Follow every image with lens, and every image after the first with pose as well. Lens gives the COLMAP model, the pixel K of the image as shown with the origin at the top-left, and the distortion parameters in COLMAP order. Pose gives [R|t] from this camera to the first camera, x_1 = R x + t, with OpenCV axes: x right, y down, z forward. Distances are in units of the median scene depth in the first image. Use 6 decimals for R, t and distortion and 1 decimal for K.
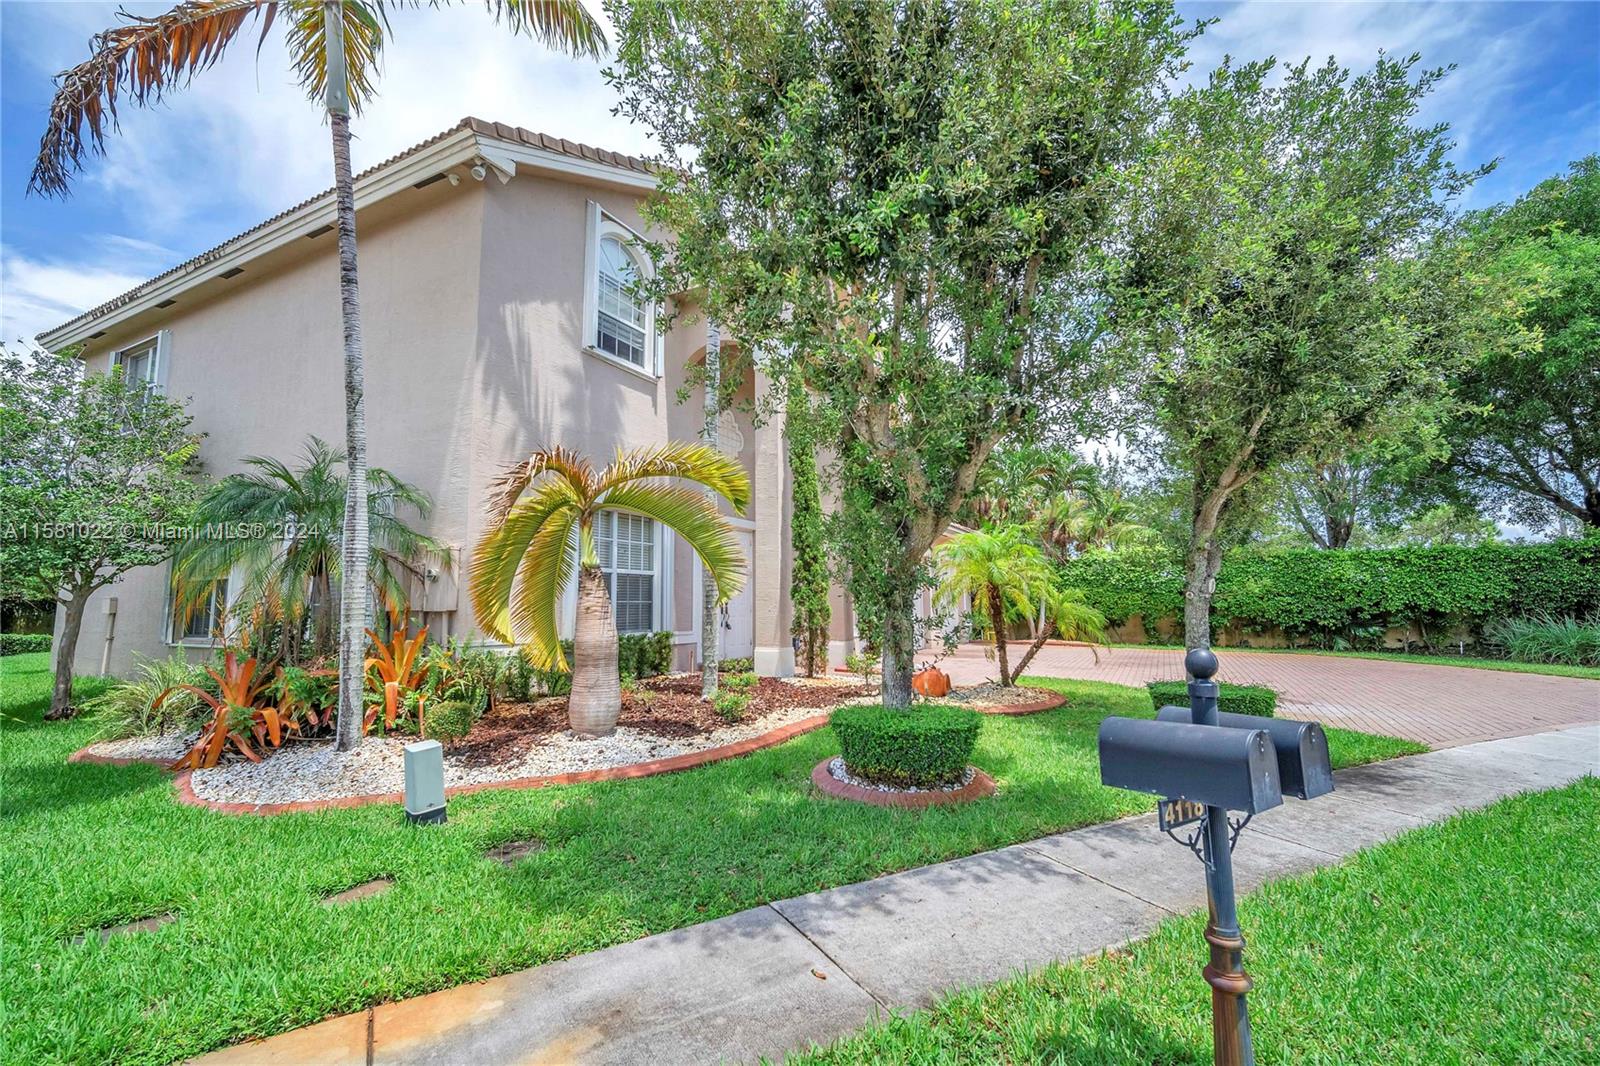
lens RADIAL K [[716.6, 0, 803.2], [0, 716.6, 529.2], [0, 0, 1]] dist [-0.010041, 0.000415]
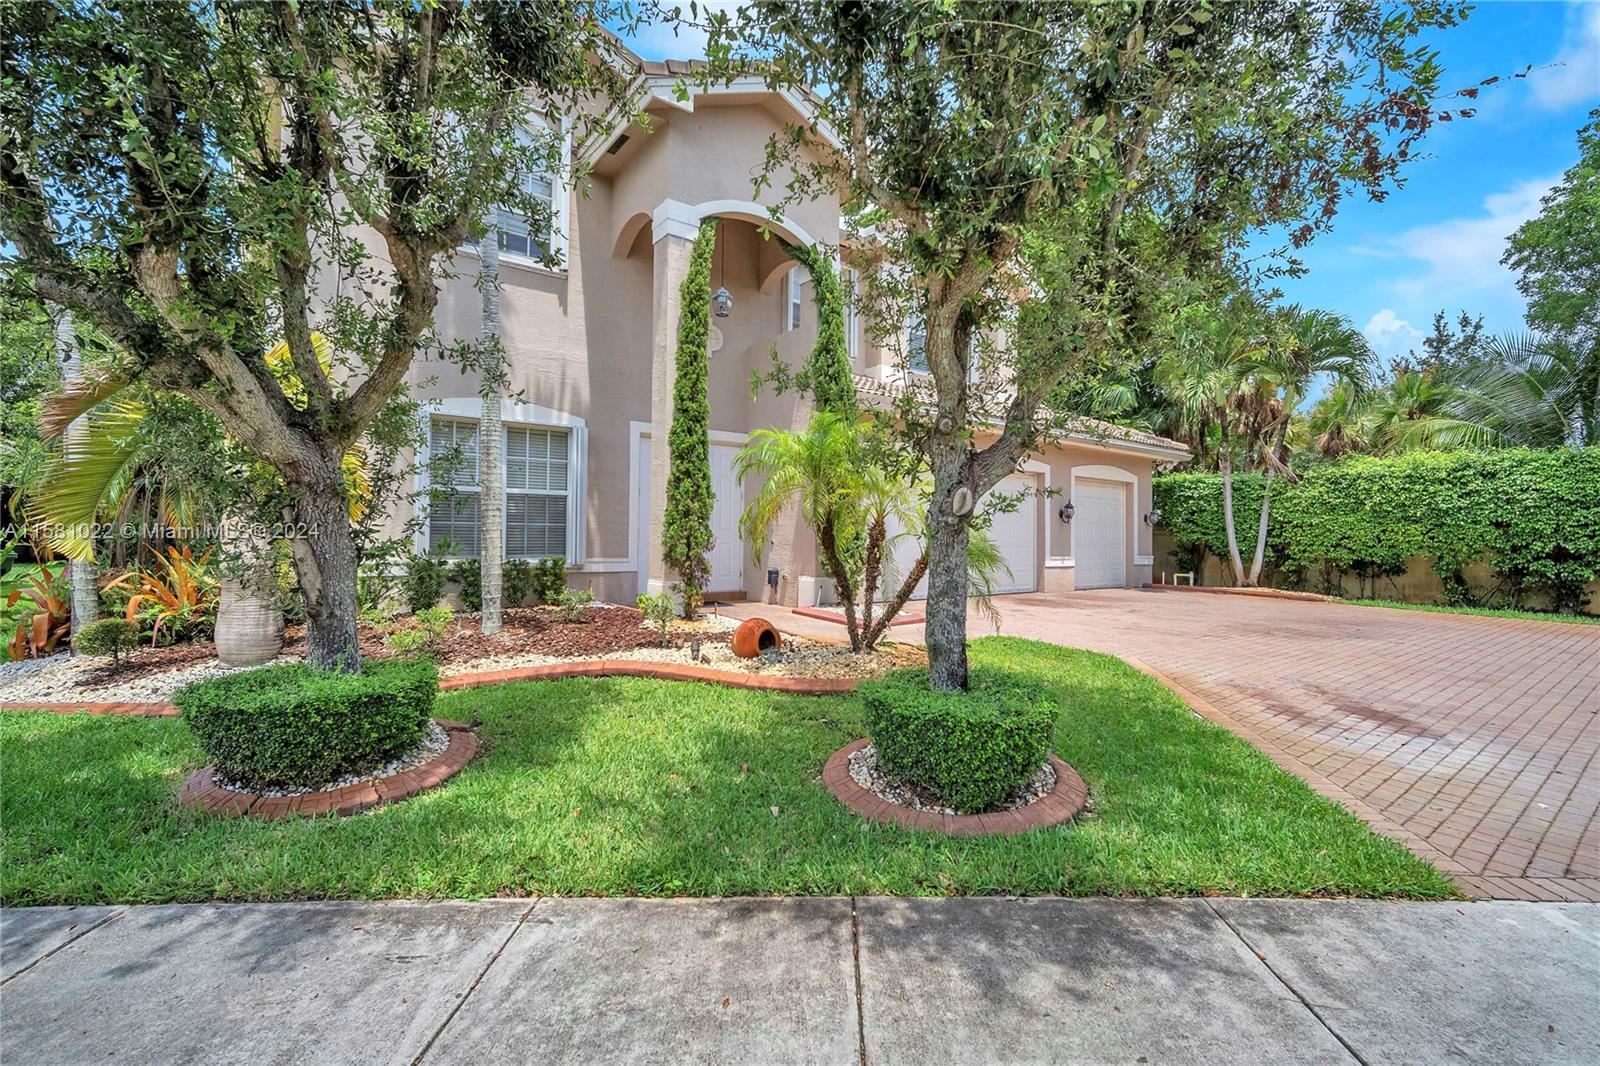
lens RADIAL K [[716.6, 0, 796.8], [0, 716.6, 536.2], [0, 0, 1]] dist [-0.010041, 0.000415]
pose [[0.893059, 0.012374, -0.449769, 0.424299], [0.033149, 0.995096, 0.093199, 0.037258], [0.448716, -0.098142, 0.888269, 0.298781]]
